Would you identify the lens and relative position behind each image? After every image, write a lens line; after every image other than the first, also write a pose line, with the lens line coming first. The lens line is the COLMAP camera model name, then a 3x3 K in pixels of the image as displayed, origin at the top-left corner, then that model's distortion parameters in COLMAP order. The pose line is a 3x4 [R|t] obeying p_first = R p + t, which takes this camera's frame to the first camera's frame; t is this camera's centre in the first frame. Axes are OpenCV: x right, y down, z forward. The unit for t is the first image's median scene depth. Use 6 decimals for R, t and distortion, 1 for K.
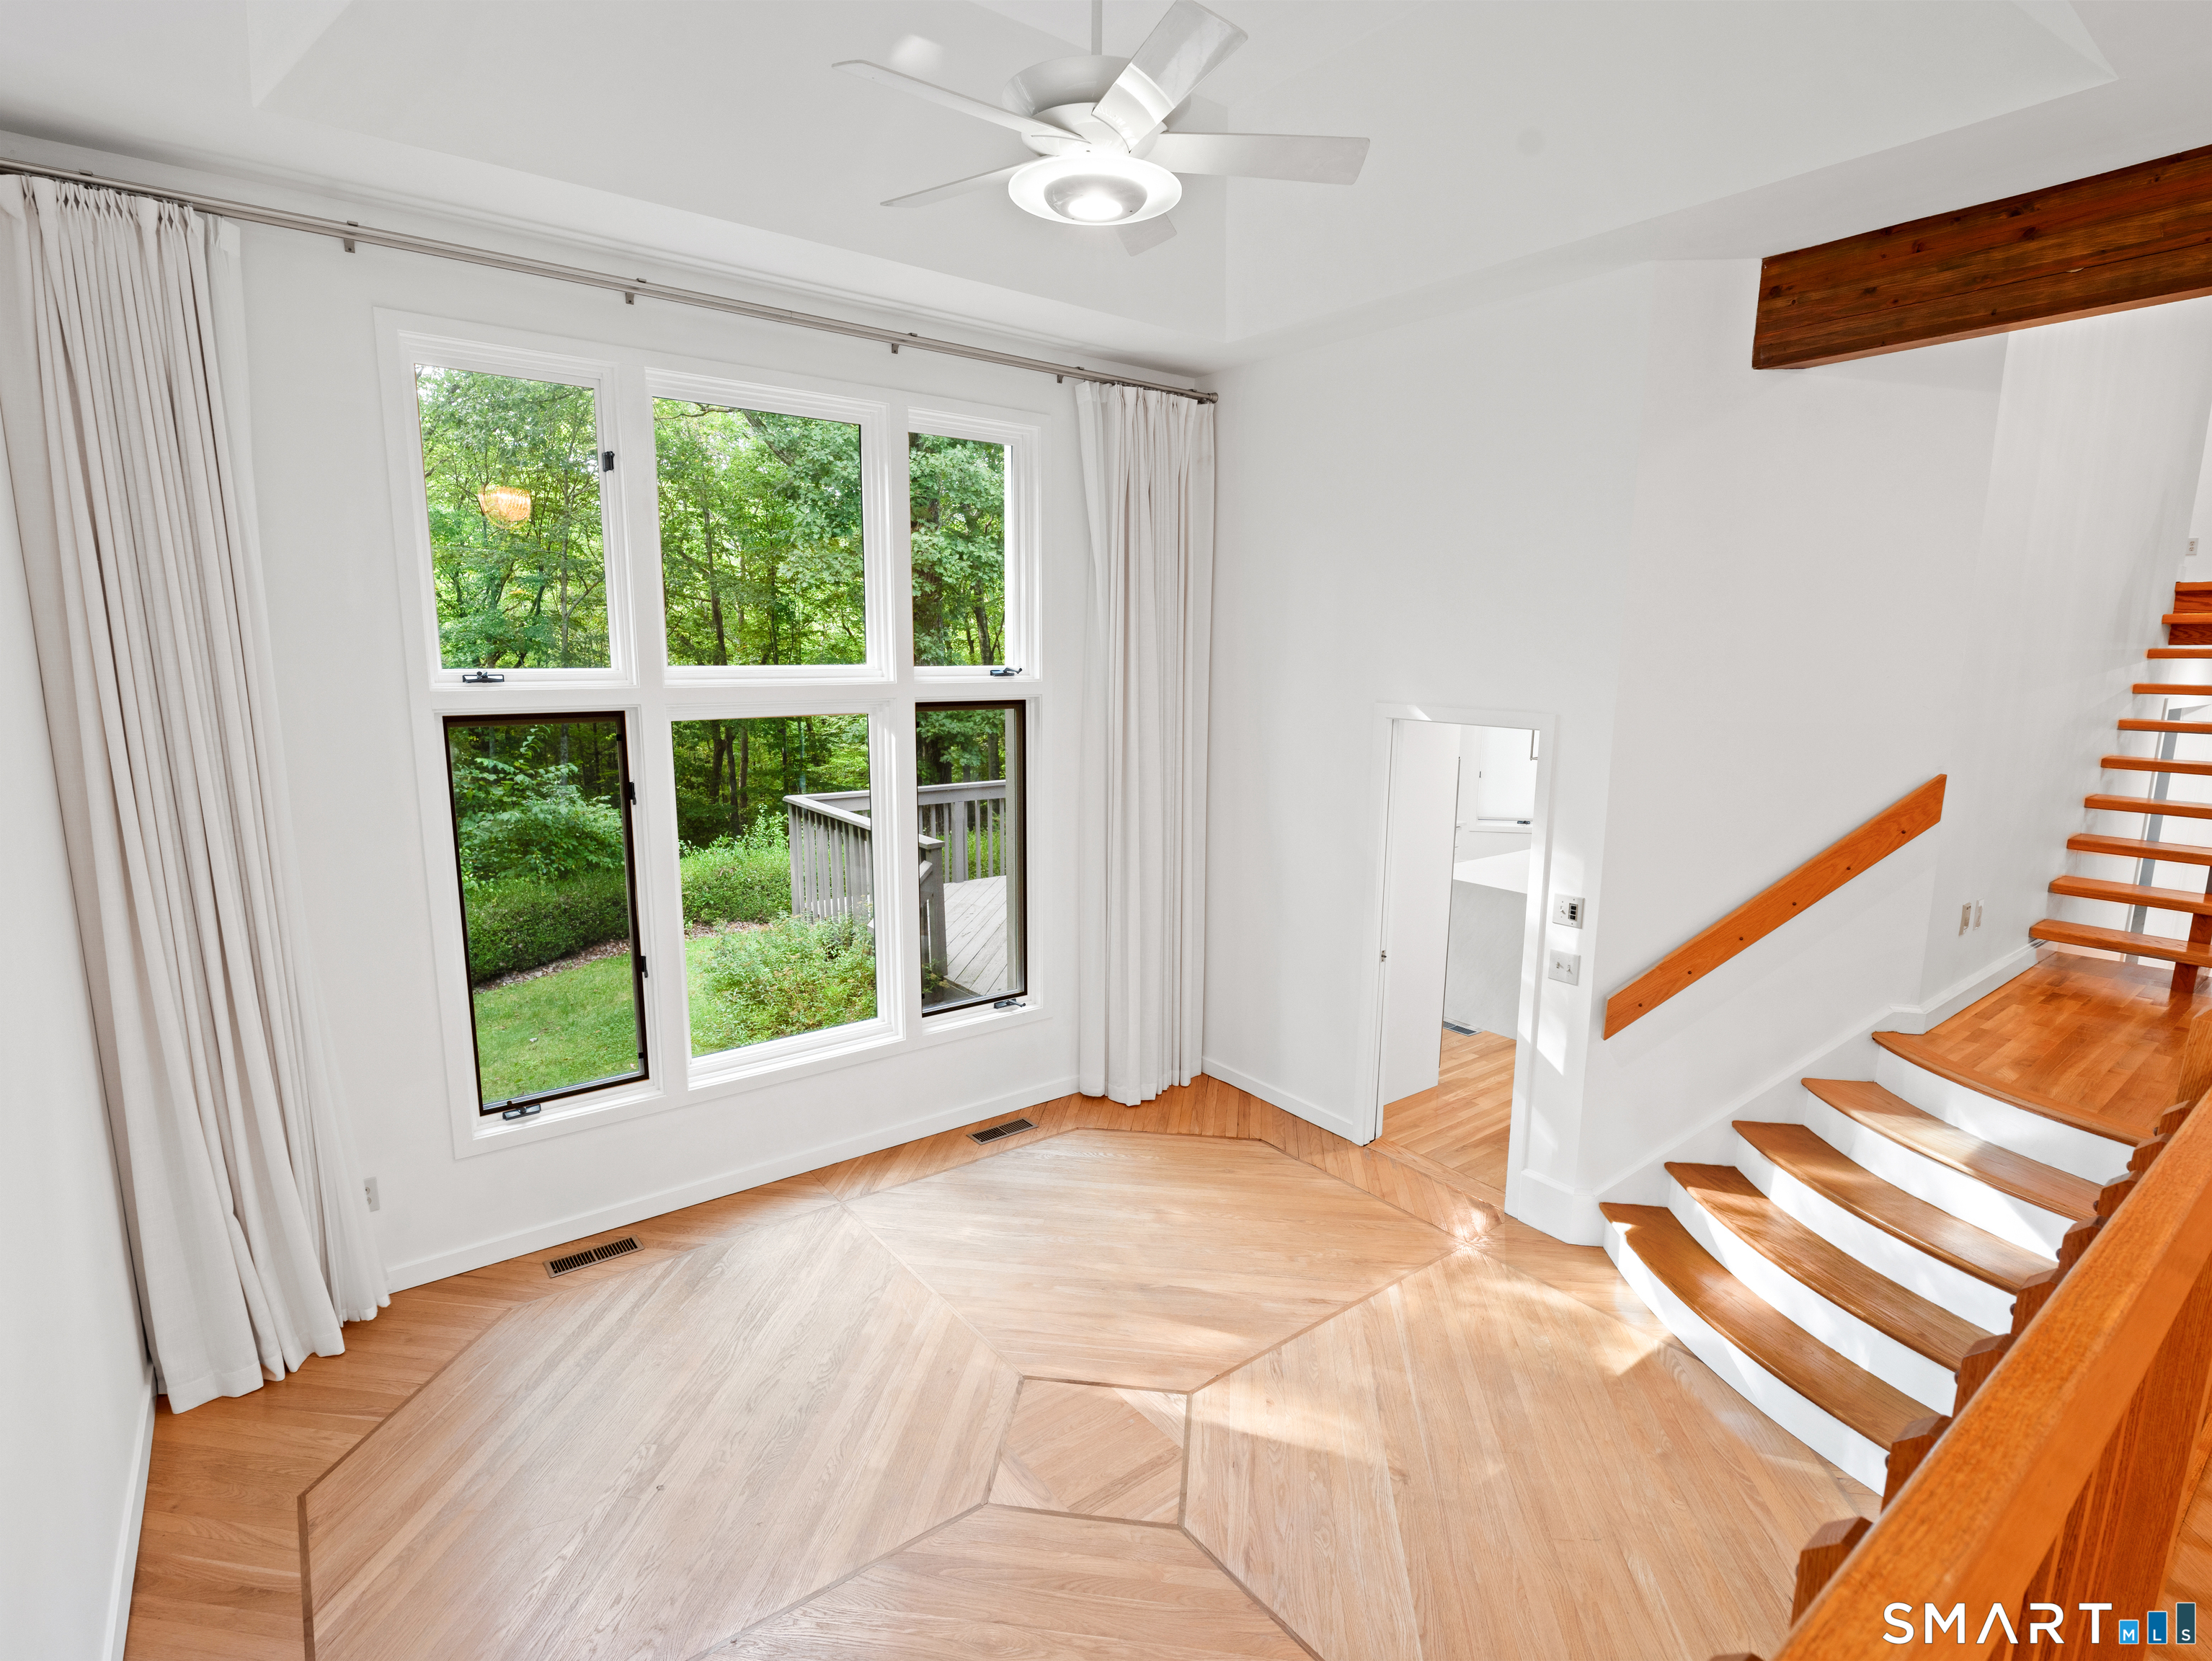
lens RADIAL K [[1098.8, 0, 1106.0], [0, 1098.8, 830.5], [0, 0, 1]] dist [-0.003671, 0.000169]
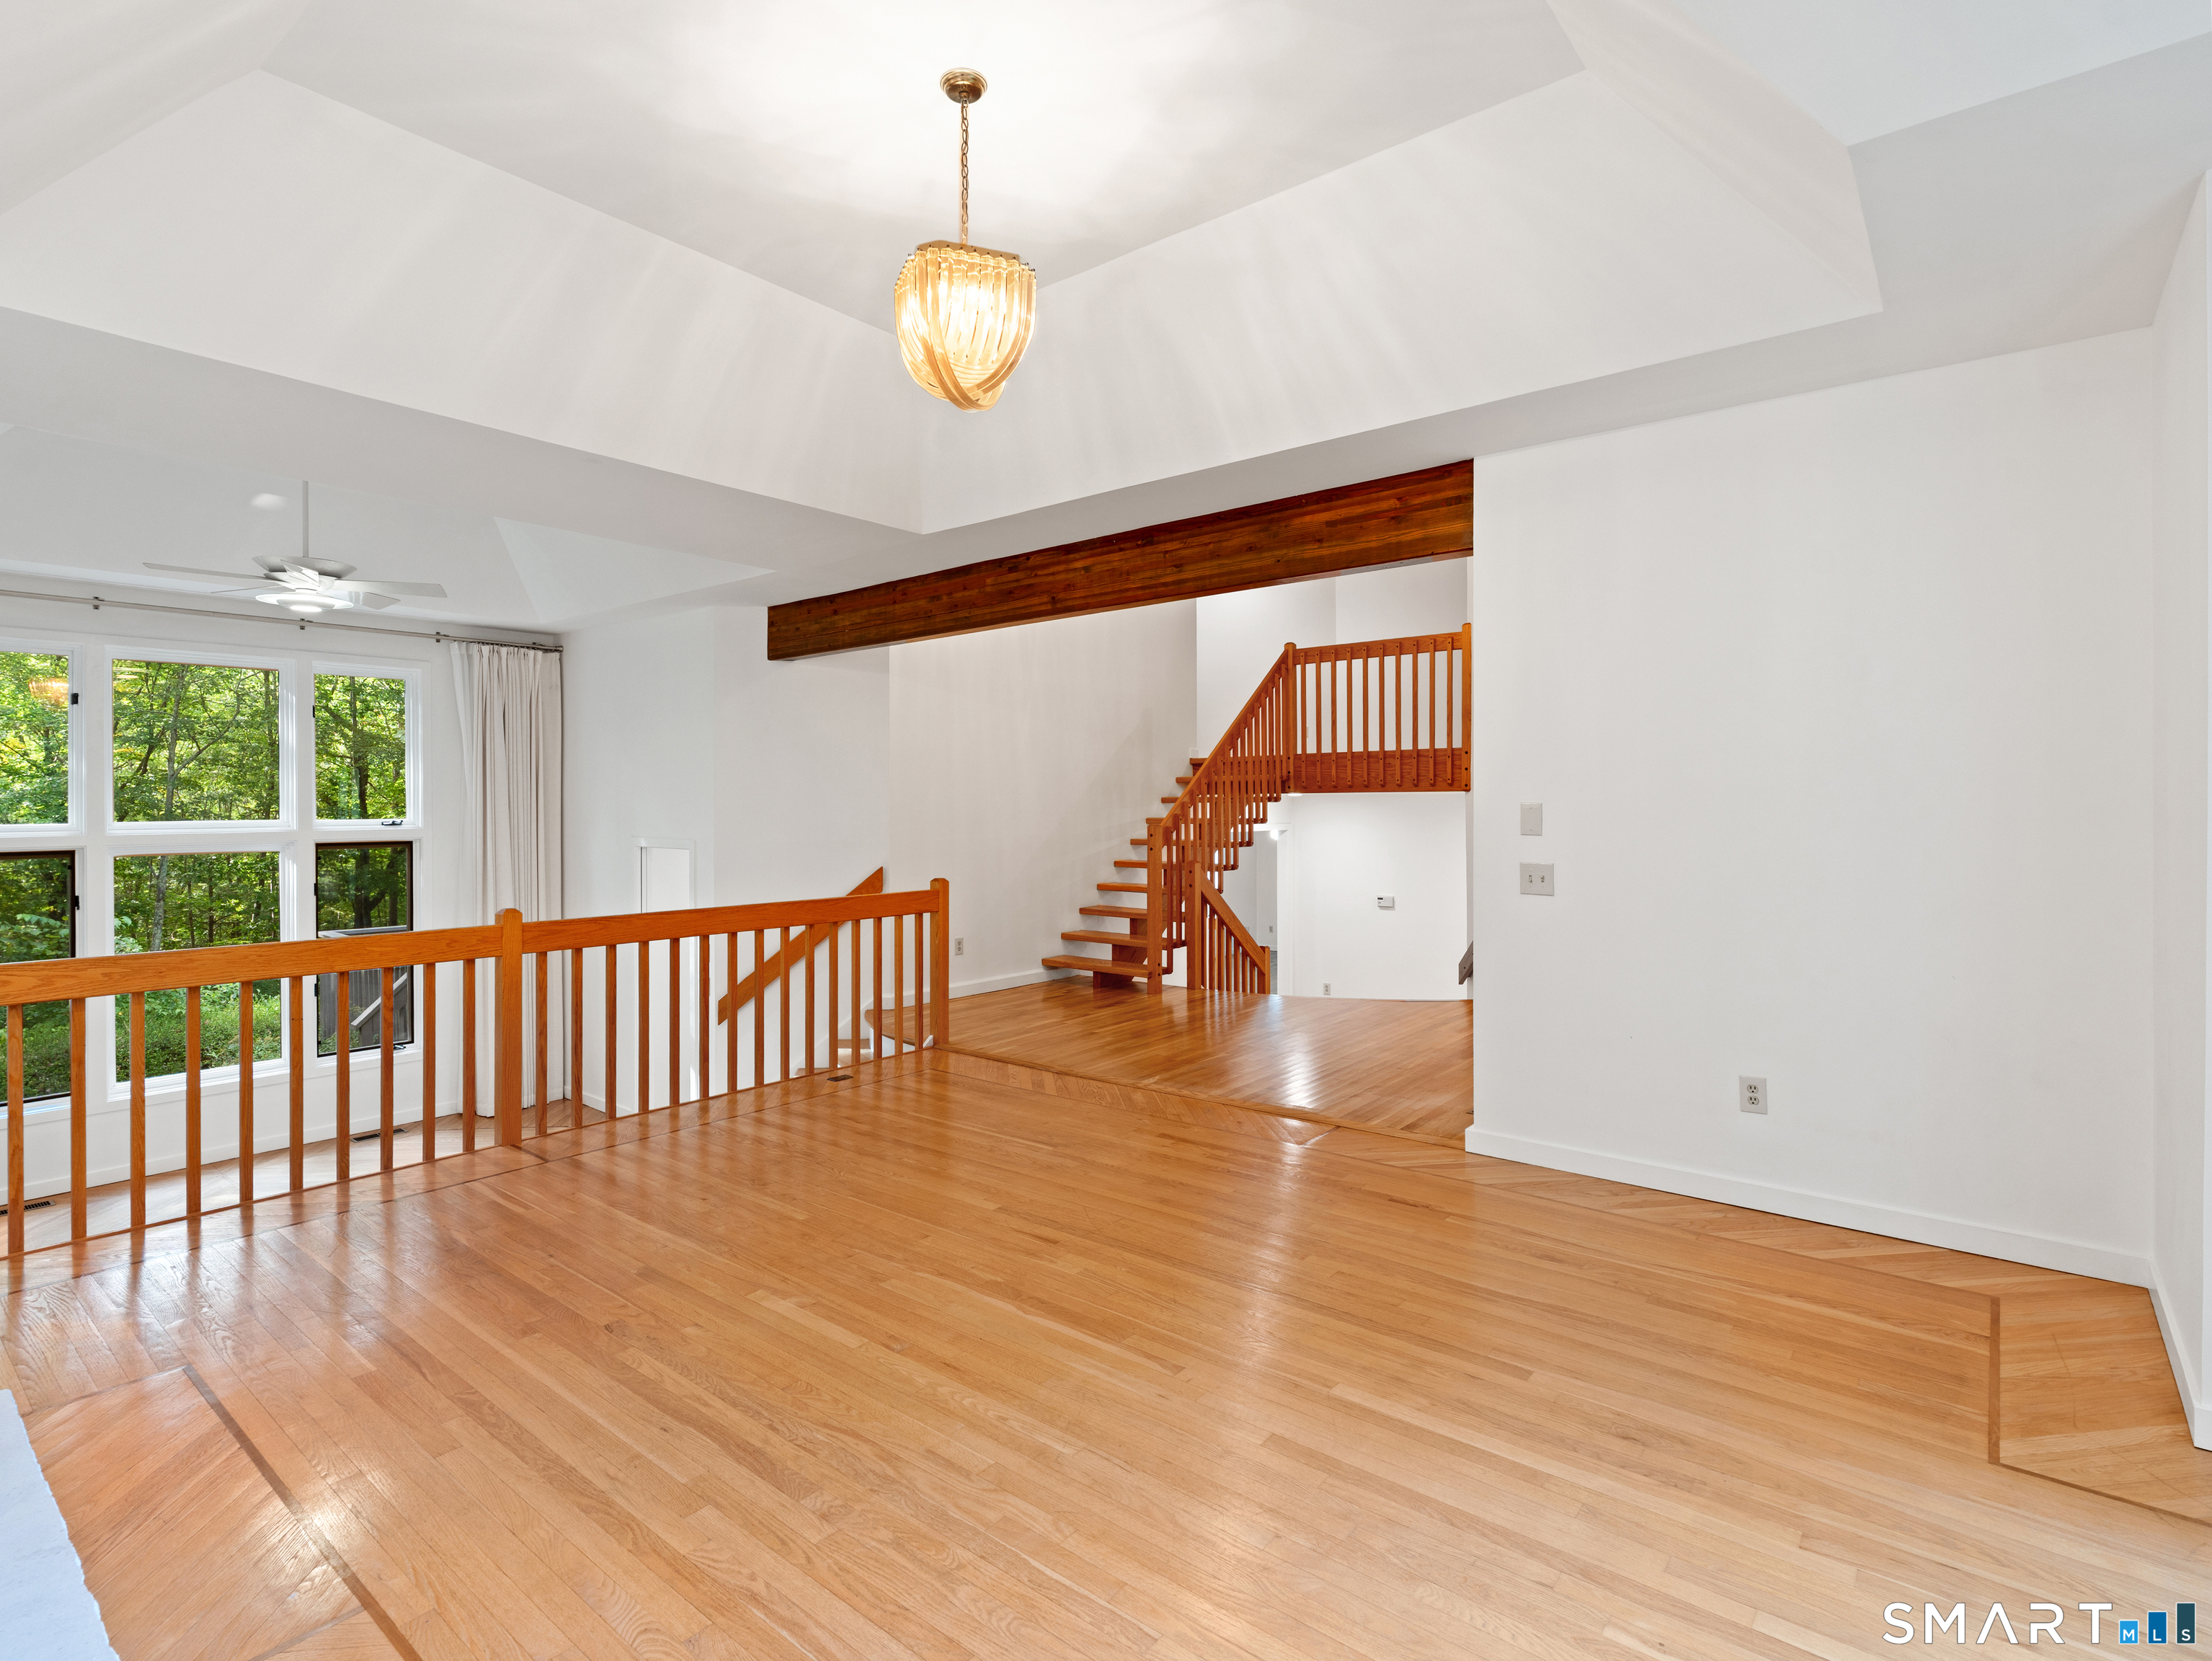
lens RADIAL K [[1117.0, 0, 1100.9], [0, 1117.0, 790.8], [0, 0, 1]] dist [-0.001948, 0.000330]
pose [[0.974995, -0.010780, 0.221964, 0.554233], [0.048667, 0.984935, -0.165938, 0.124400], [-0.216831, 0.172591, 0.960831, -0.753497]]
